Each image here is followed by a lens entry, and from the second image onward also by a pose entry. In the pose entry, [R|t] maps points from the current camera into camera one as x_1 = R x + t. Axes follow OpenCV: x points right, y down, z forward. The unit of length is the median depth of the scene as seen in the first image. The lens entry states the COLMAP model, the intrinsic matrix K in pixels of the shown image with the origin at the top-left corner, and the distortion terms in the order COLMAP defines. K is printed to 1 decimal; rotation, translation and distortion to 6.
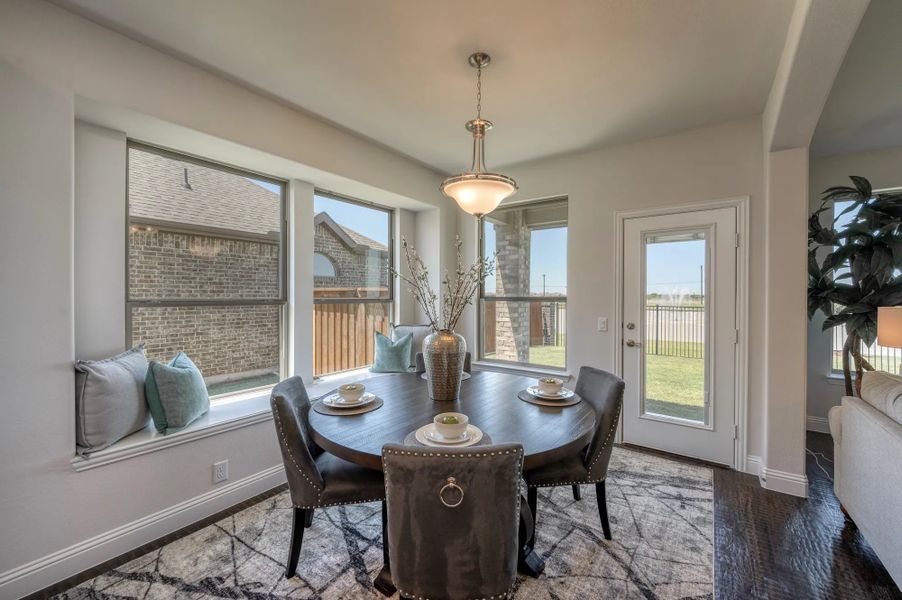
lens RADIAL K [[363.6, 0, 451.0], [0, 363.6, 298.9], [0, 0, 1]] dist [0.001620, 0.000175]
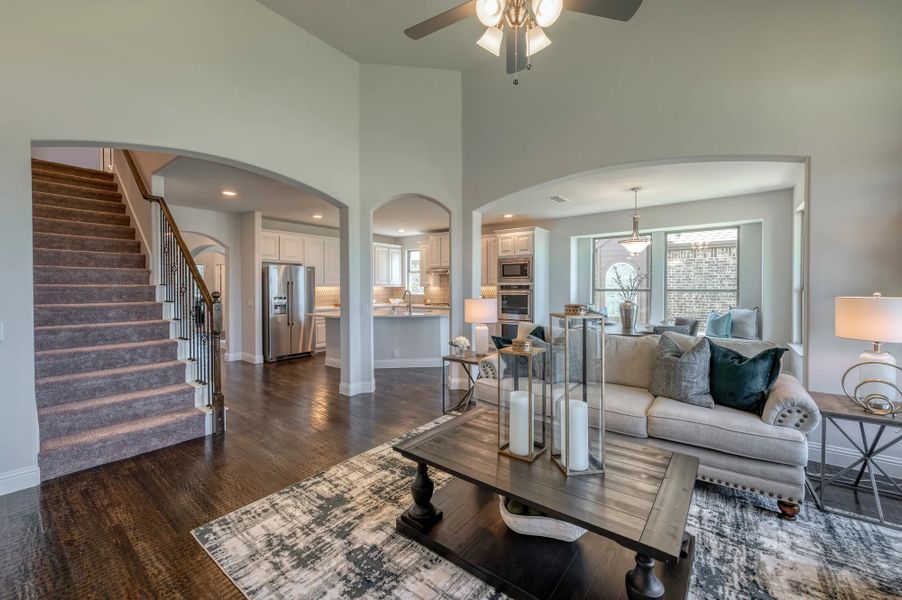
lens RADIAL K [[363.6, 0, 452.4], [0, 363.6, 294.9], [0, 0, 1]] dist [0.001620, 0.000175]
pose [[-0.046334, 0.010841, -0.998867, 0.914065], [-0.003907, 0.999931, 0.011034, 0.009524], [0.998918, 0.004413, -0.046289, -0.024548]]
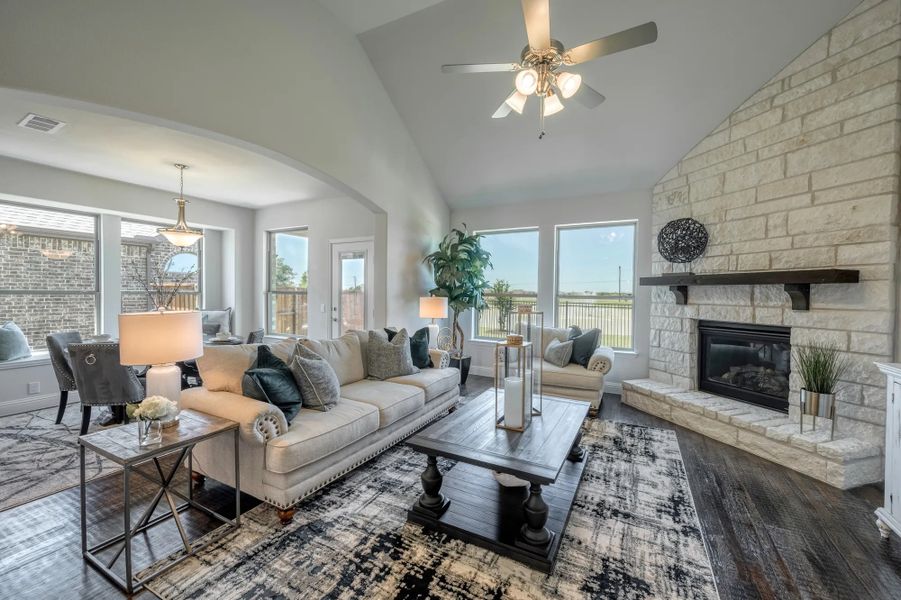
lens RADIAL K [[363.2, 0, 450.0], [0, 363.2, 302.1], [0, 0, 1]] dist [0.001620, 0.000175]
pose [[0.990930, 0.005312, 0.134271, 0.433352], [-0.007354, 0.999865, 0.014714, 0.008622], [-0.134174, -0.015568, 0.990835, -0.388039]]
